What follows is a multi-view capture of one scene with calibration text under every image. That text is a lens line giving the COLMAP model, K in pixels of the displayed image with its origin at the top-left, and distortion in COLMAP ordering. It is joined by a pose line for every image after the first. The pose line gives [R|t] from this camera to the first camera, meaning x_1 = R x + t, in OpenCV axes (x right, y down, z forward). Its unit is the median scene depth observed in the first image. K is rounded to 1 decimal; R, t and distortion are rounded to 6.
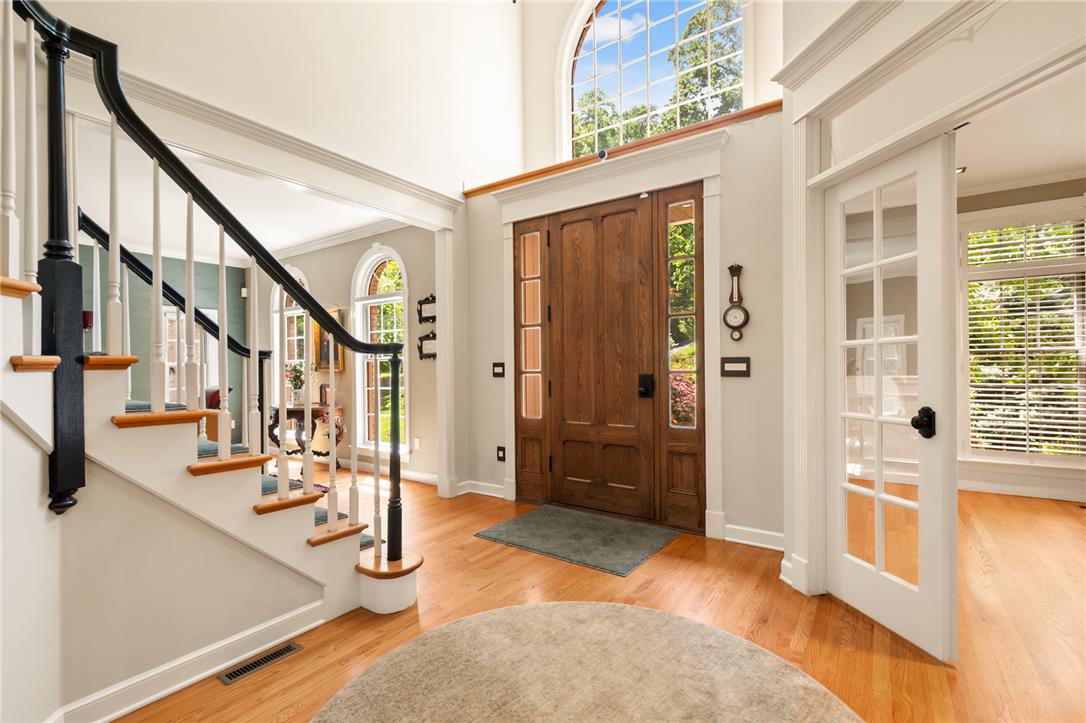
lens RADIAL K [[493.0, 0, 540.8], [0, 493.0, 366.5], [0, 0, 1]] dist [0.001468, -0.002392]
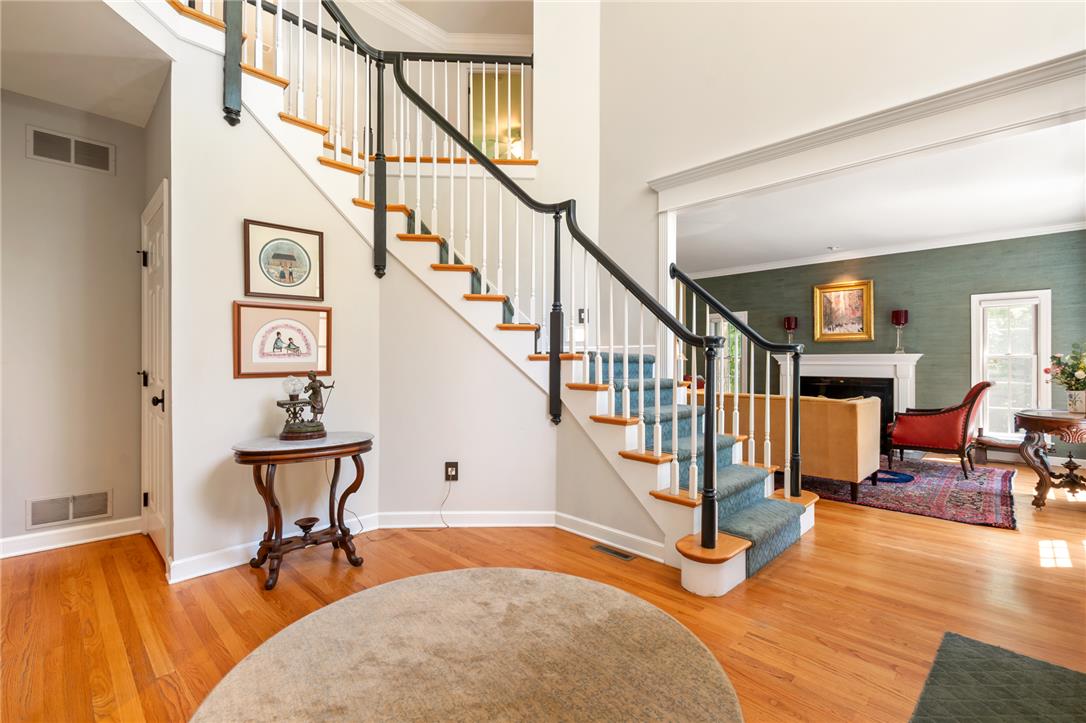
lens RADIAL K [[493.0, 0, 542.7], [0, 493.0, 362.9], [0, 0, 1]] dist [0.001468, -0.002392]
pose [[-0.195989, 0.009345, -0.980562, 1.037535], [0.005006, 0.999951, 0.008529, -0.001816], [0.980593, -0.003237, -0.196026, 1.164147]]
